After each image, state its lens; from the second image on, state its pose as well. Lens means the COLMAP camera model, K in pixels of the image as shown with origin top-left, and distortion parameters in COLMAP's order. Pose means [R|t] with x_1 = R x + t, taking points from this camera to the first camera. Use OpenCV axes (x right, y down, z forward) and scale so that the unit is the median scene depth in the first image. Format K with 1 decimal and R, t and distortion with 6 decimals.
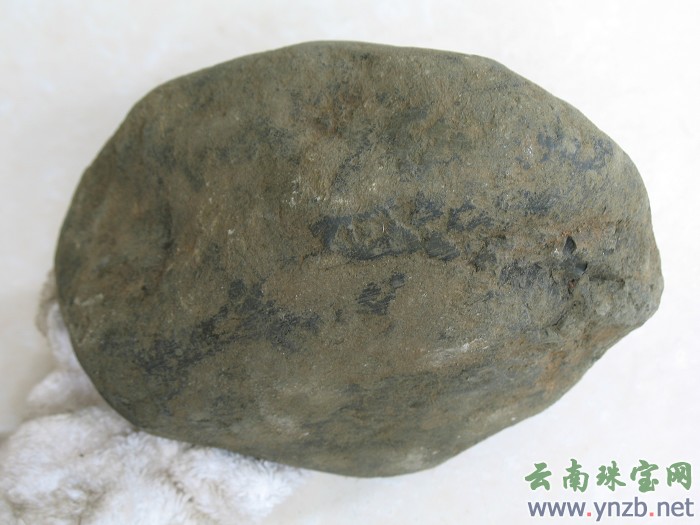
lens RADIAL K [[1721.4, 0, 350.0], [0, 1721.4, 262.5], [0, 0, 1]] dist [-0.050670, -0.303583]
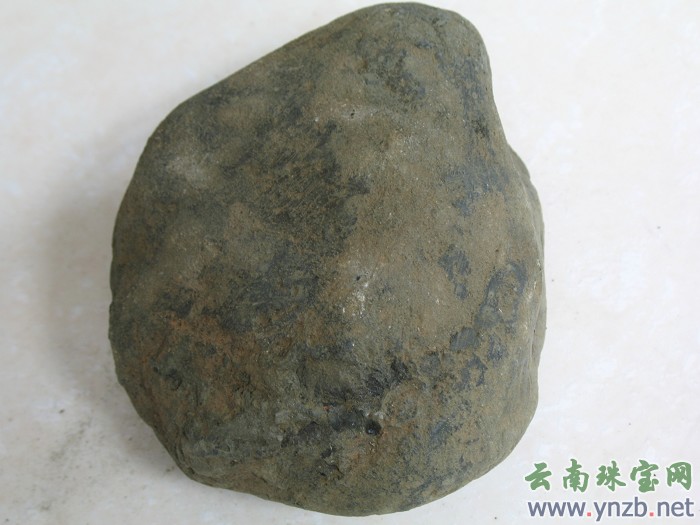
lens RADIAL K [[1721.4, 0, 350.0], [0, 1721.4, 262.5], [0, 0, 1]] dist [-0.050670, -0.303583]
pose [[-0.526972, 0.773469, -0.352201, 0.438614], [-0.538681, -0.624516, -0.565511, 0.684285], [-0.657361, -0.108284, 0.745756, 0.199728]]
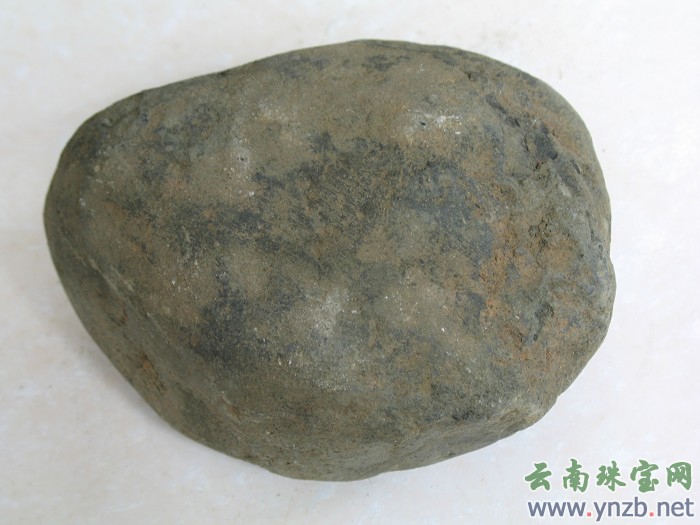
lens RADIAL K [[1721.4, 0, 350.0], [0, 1721.4, 262.5], [0, 0, 1]] dist [-0.050670, -0.303583]
pose [[0.949167, 0.246415, -0.195859, 0.249097], [-0.209168, 0.028777, -0.977456, 1.134732], [-0.235224, 0.968737, 0.078856, 1.023075]]
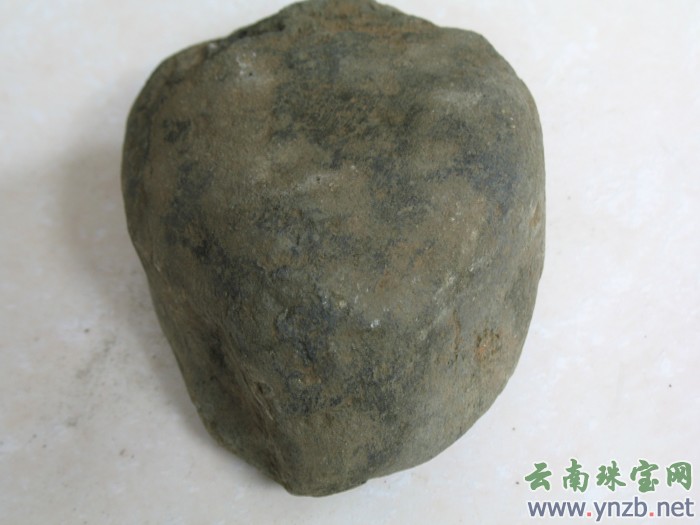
lens RADIAL K [[1721.4, 0, 350.0], [0, 1721.4, 262.5], [0, 0, 1]] dist [-0.050670, -0.303583]
pose [[0.138734, -0.813319, 0.565035, -0.701682], [0.413875, -0.470723, -0.779184, 0.938695], [0.899700, 0.341953, 0.271307, 0.799217]]
